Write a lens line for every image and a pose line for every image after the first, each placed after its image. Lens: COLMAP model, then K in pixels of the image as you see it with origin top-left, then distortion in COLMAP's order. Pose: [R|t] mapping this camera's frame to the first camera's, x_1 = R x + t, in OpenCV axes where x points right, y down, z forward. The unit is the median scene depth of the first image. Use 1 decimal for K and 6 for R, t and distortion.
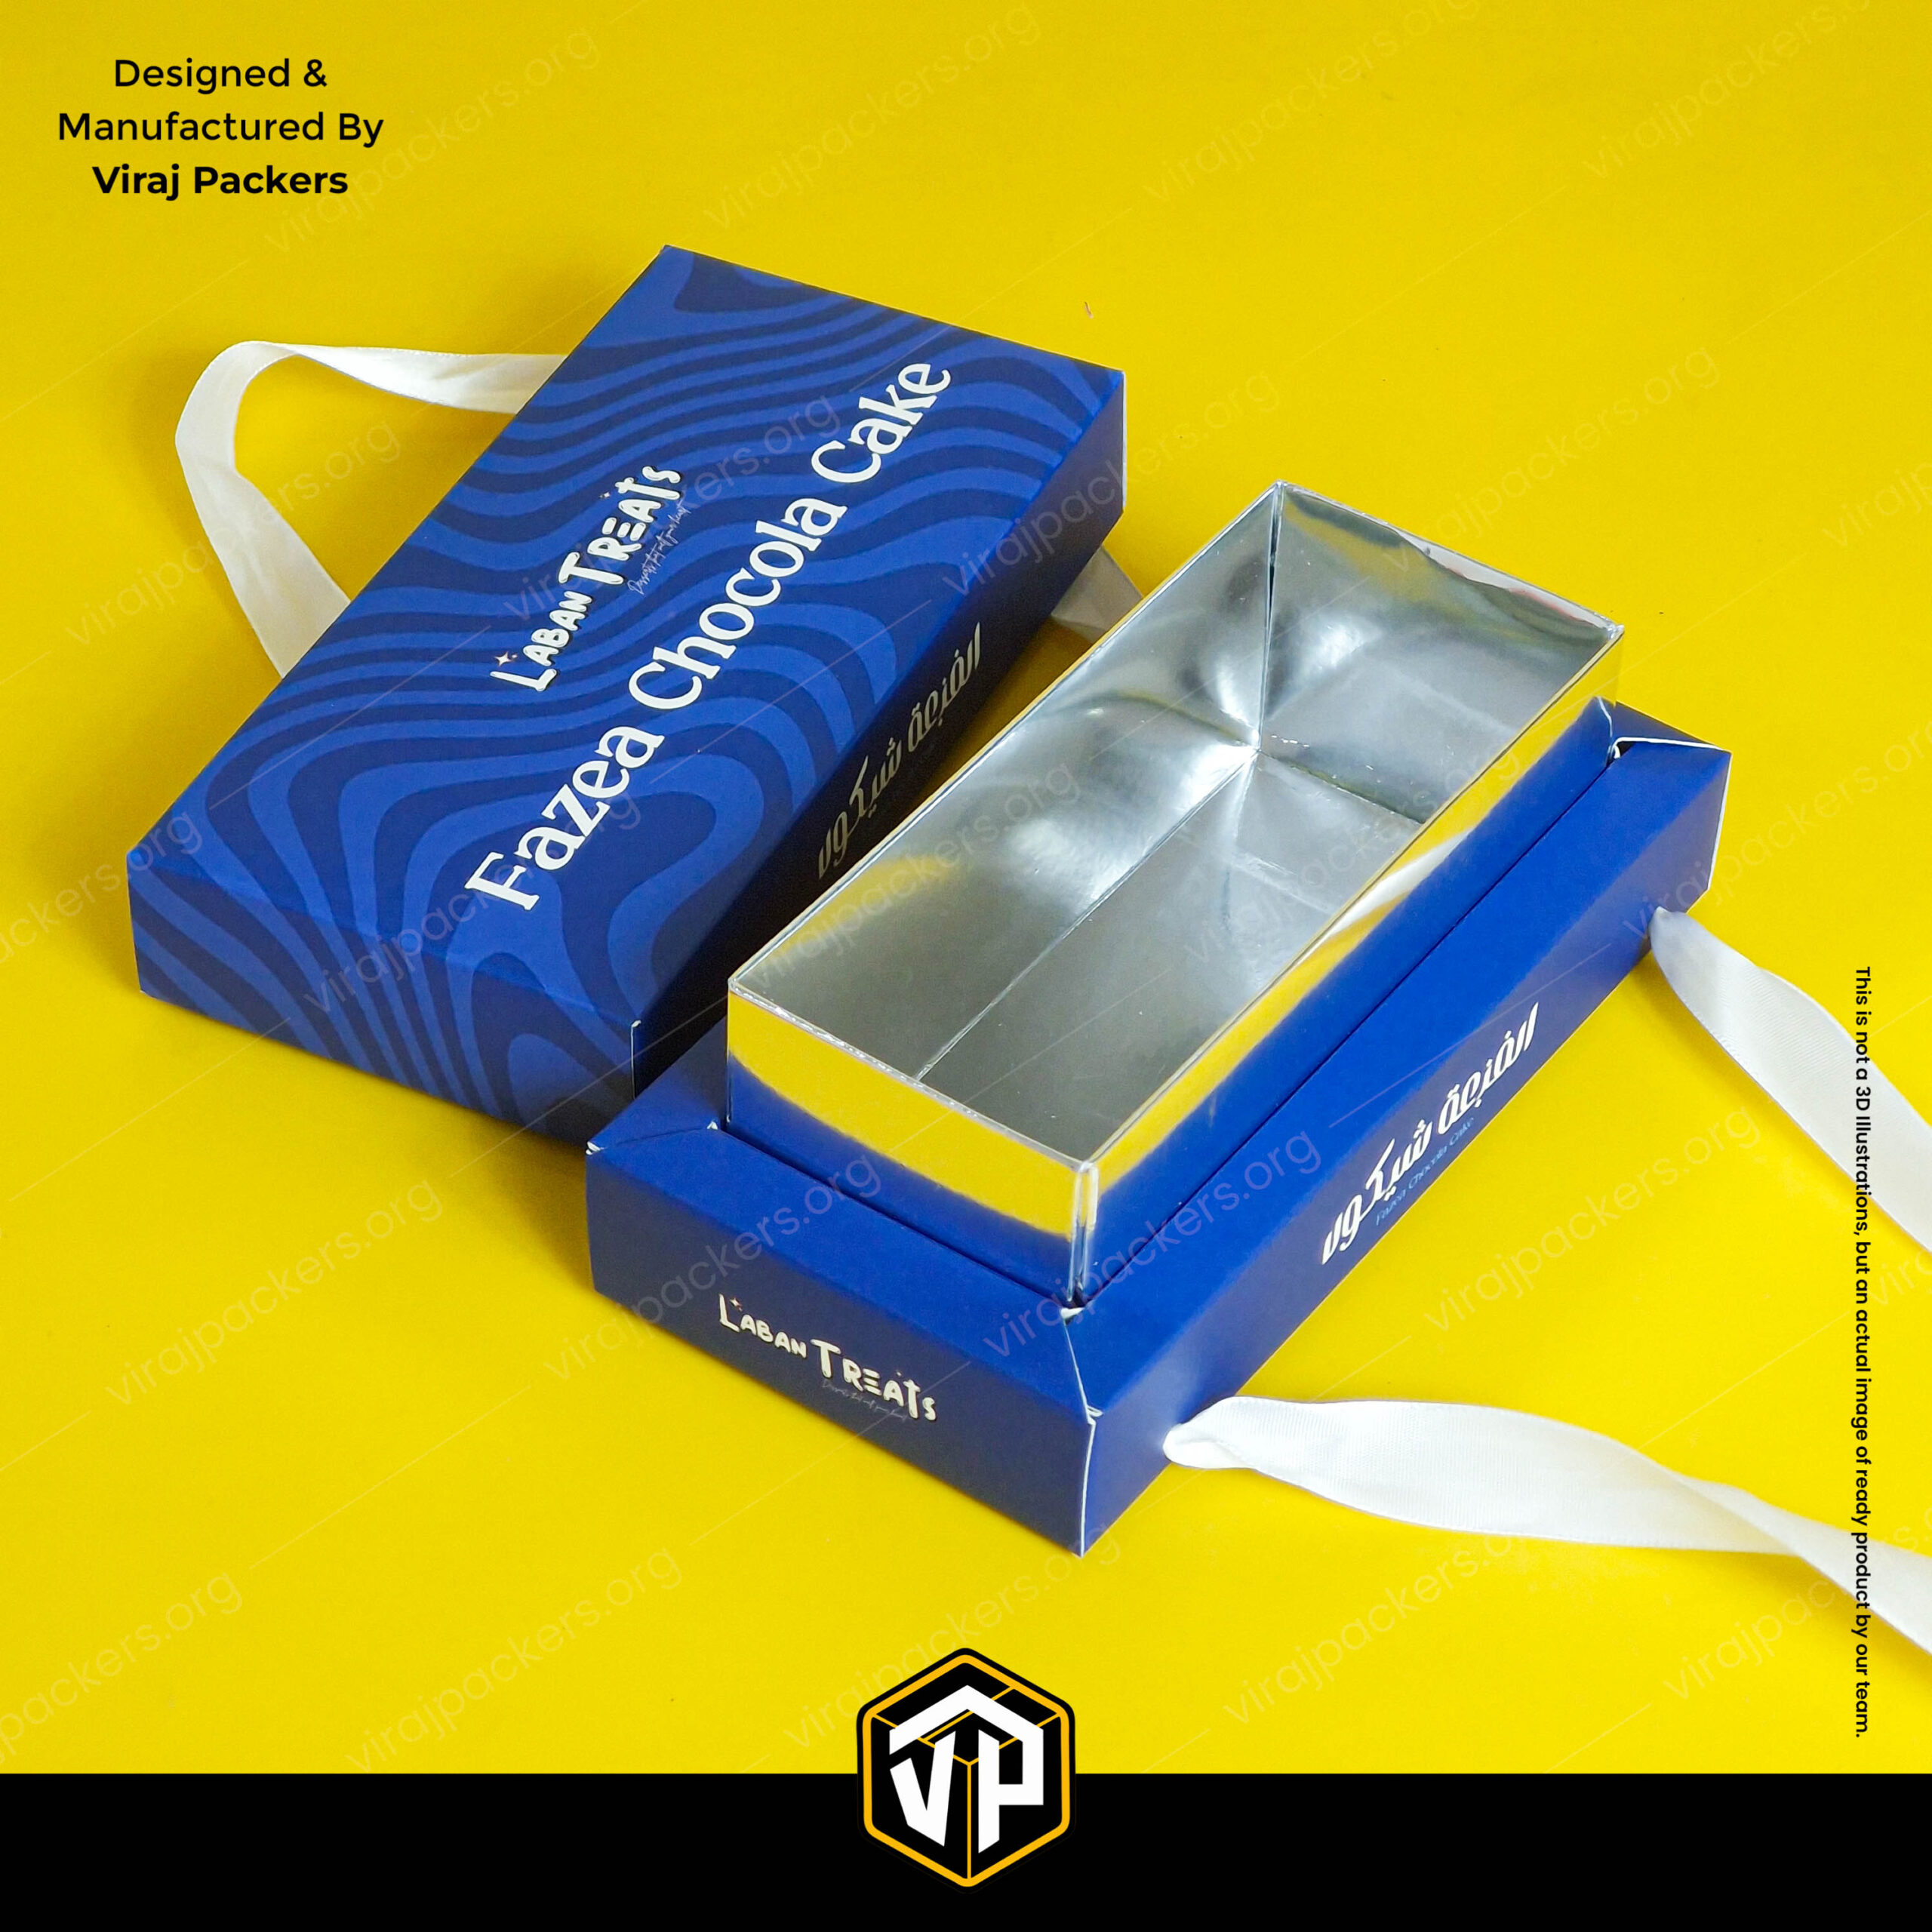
lens RADIAL K [[5603.3, 0, 963.9], [0, 5603.3, 968.6], [0, 0, 1]] dist [-0.140187, 0.000000]
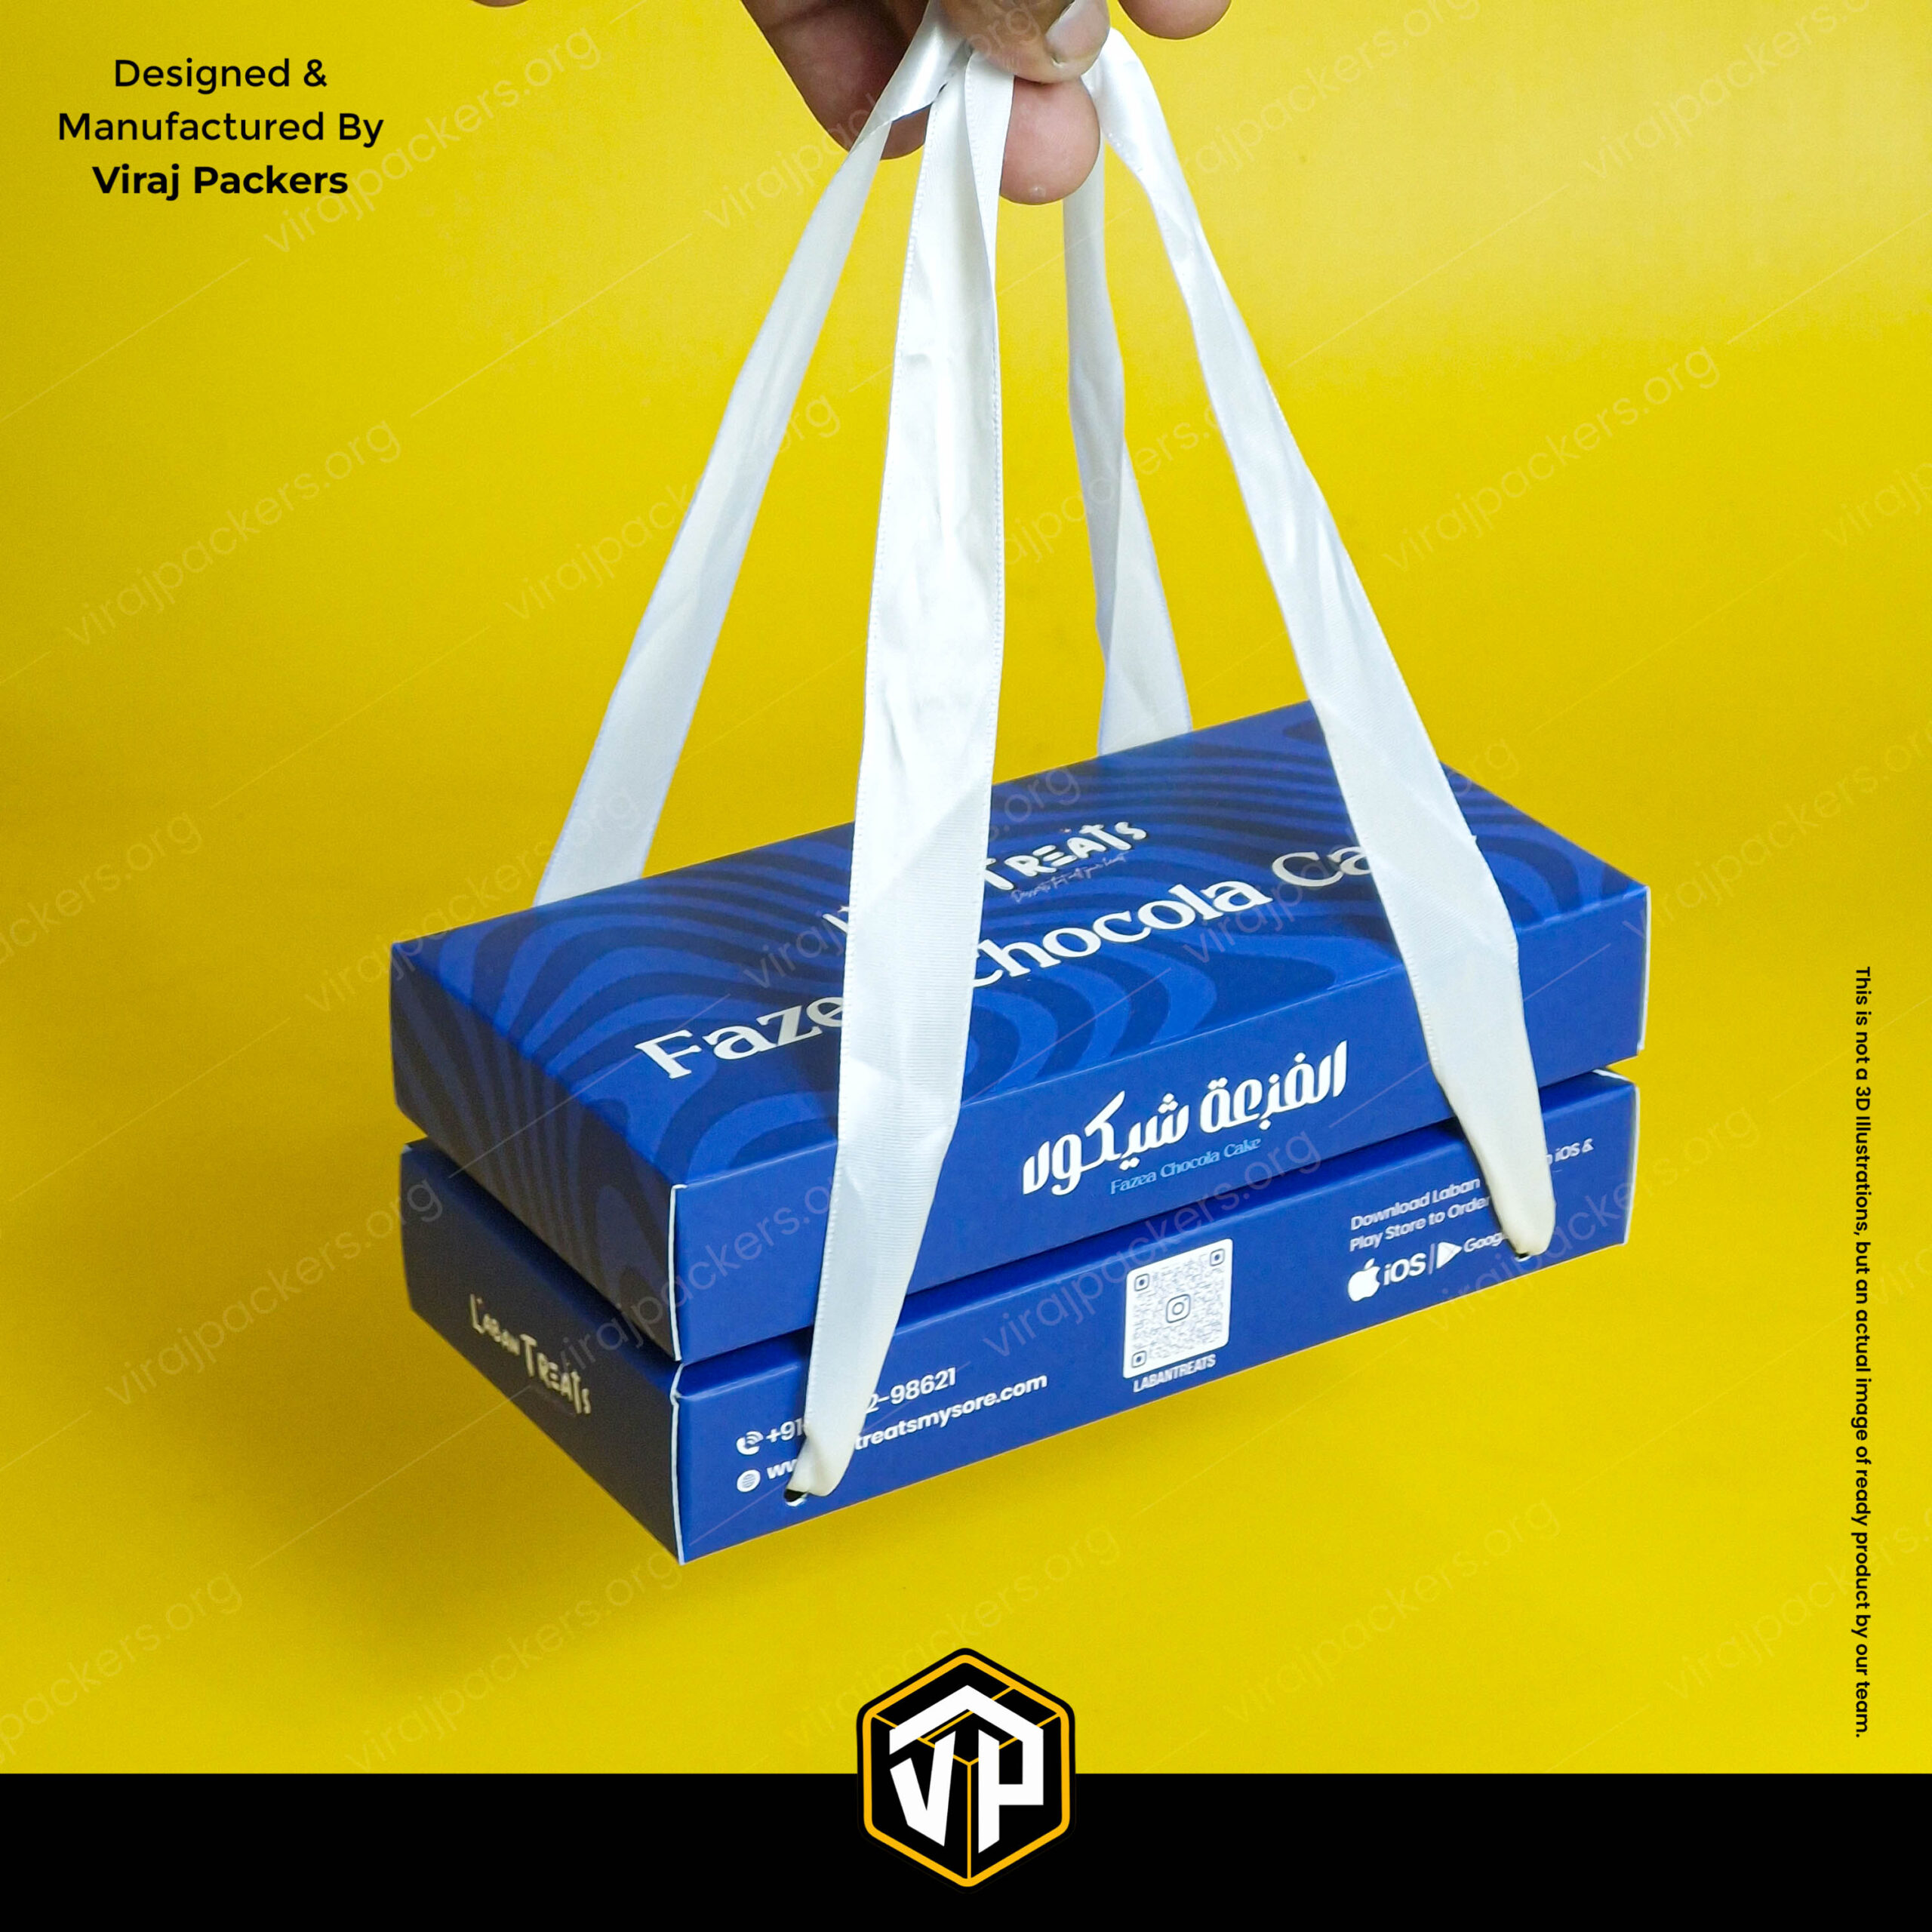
lens RADIAL K [[5603.3, 0, 955.4], [0, 5603.3, 967.4], [0, 0, 1]] dist [-0.140187, 0.000000]
pose [[0.847027, 0.252299, -0.467857, 0.395194], [-0.367432, 0.913940, -0.172357, 0.115911], [0.384108, 0.317897, 0.866835, 0.162818]]
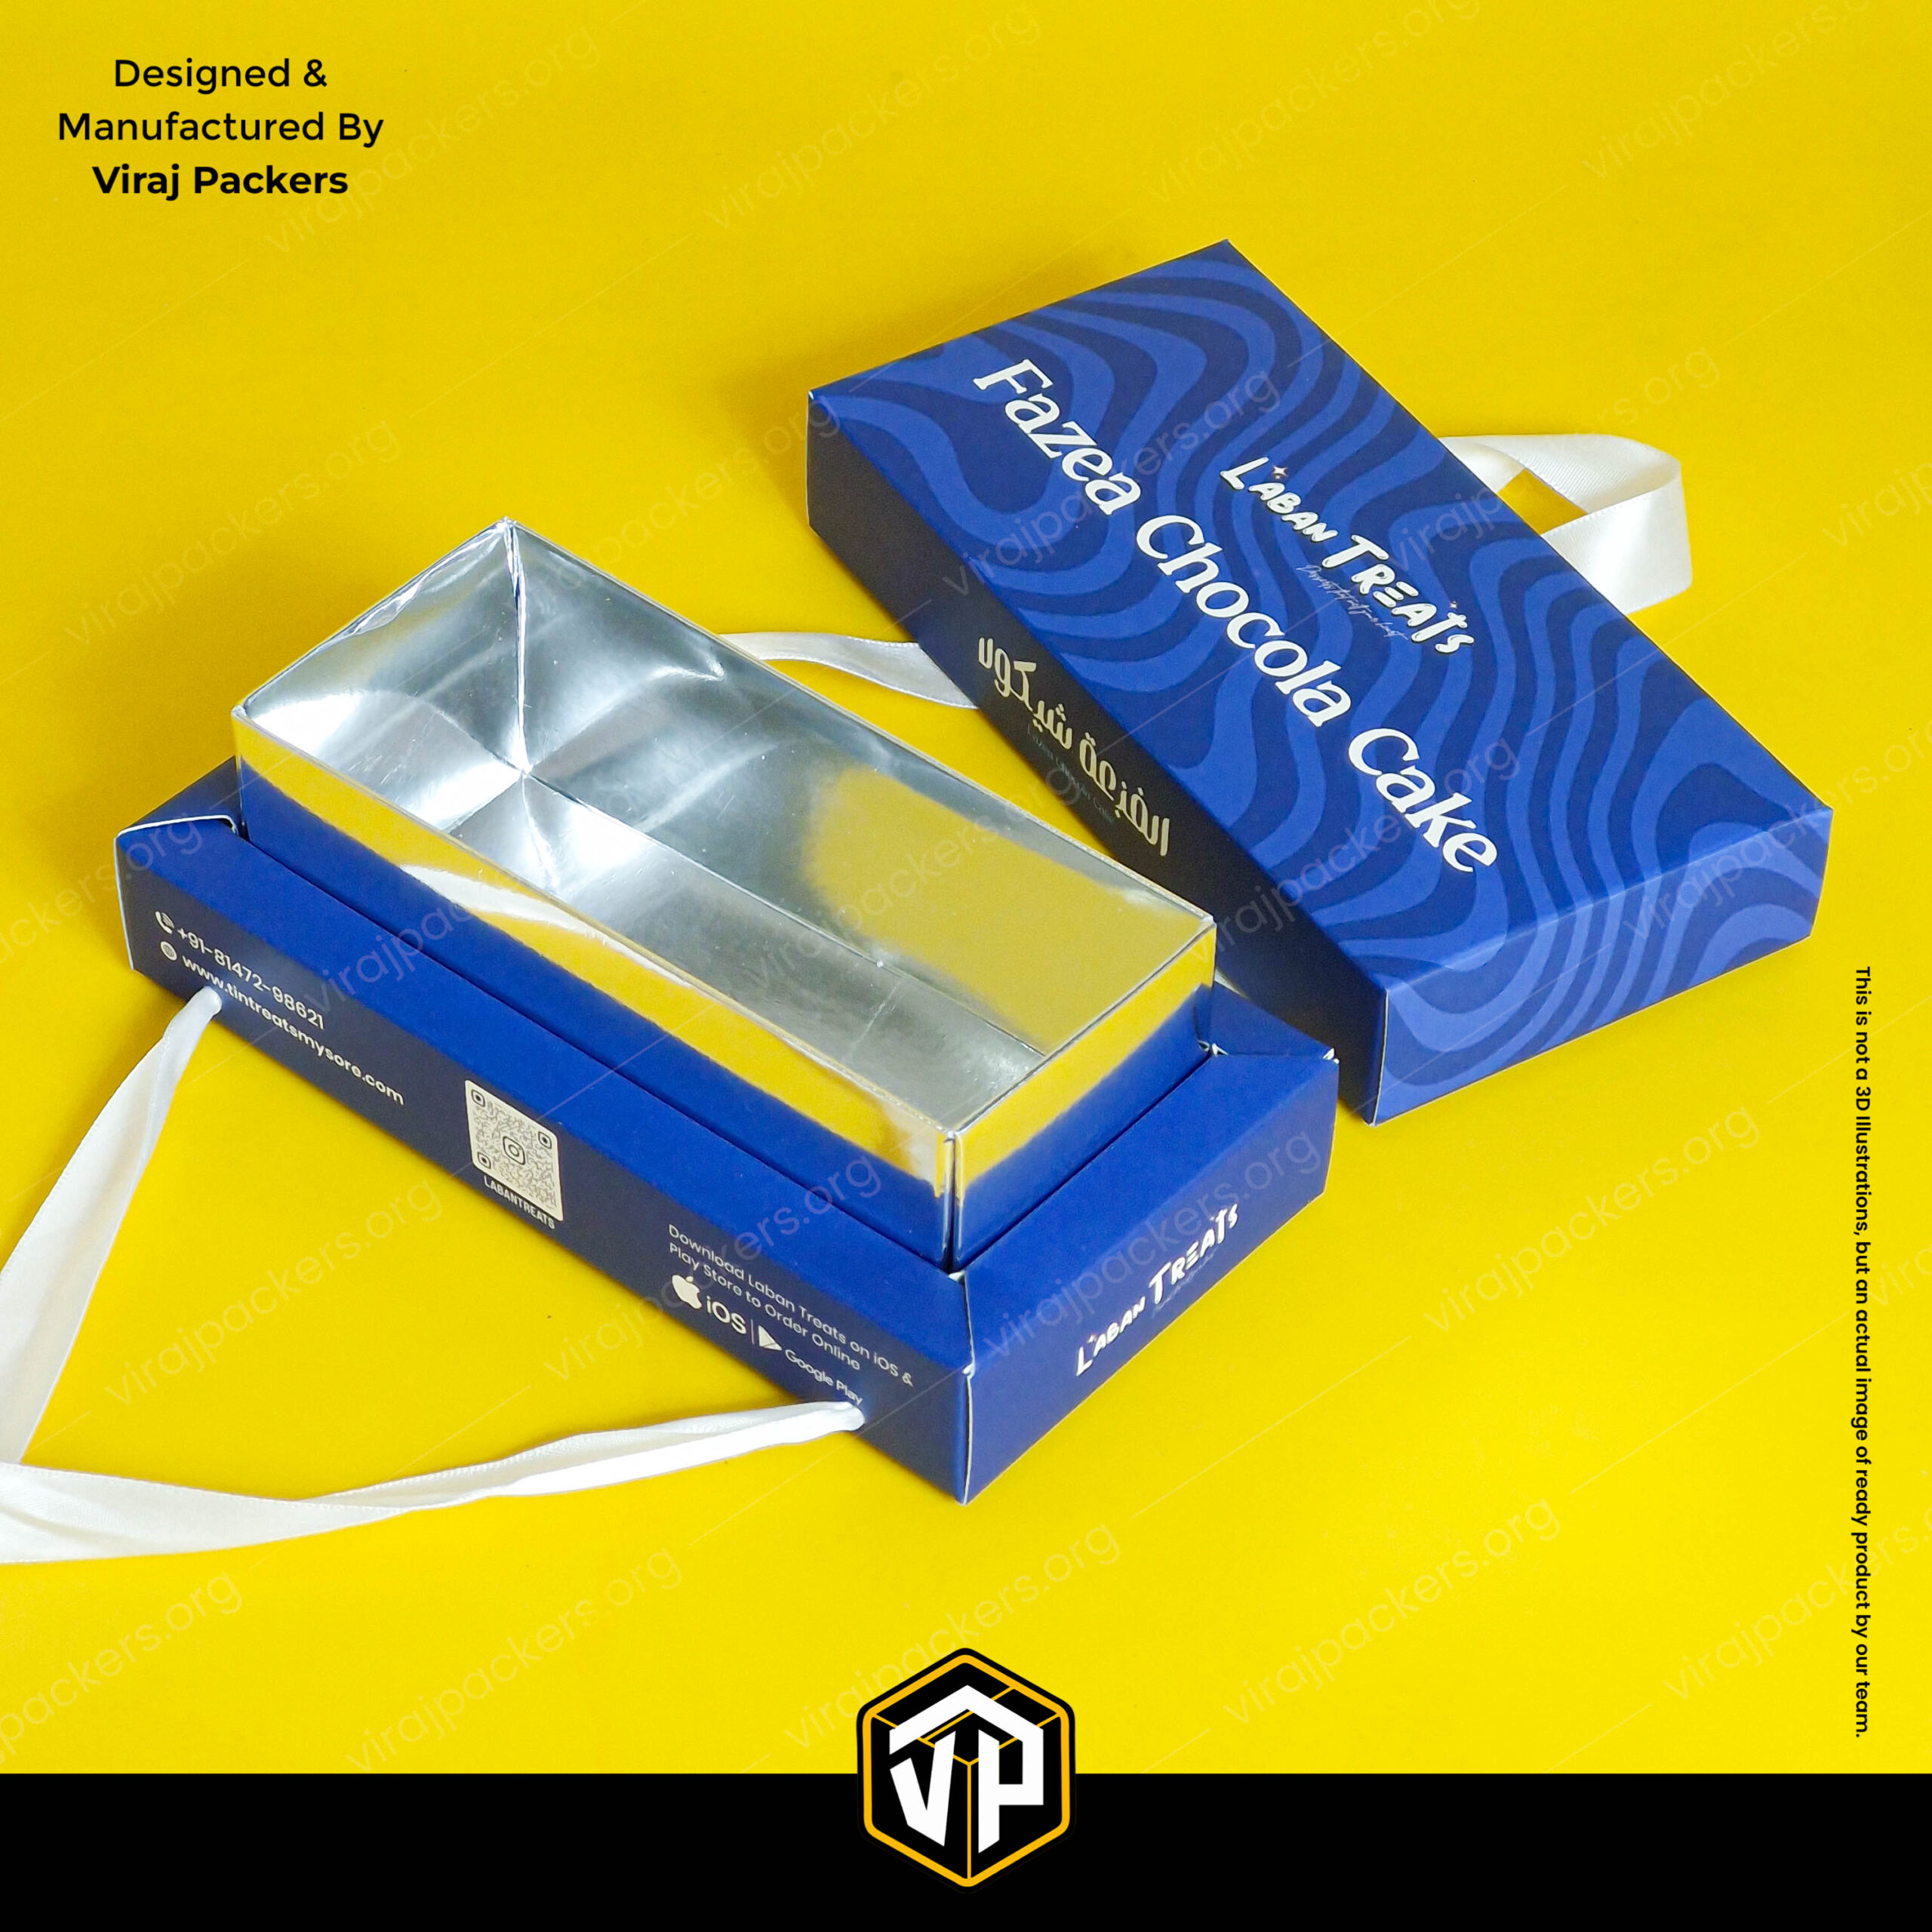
lens RADIAL K [[5603.3, 0, 967.3], [0, 5603.3, 969.1], [0, 0, 1]] dist [-0.140187, 0.000000]
pose [[-0.539016, 0.577080, -0.613548, 0.675041], [-0.588745, 0.262800, 0.764406, -0.827296], [0.602363, 0.773250, 0.198100, 0.825026]]
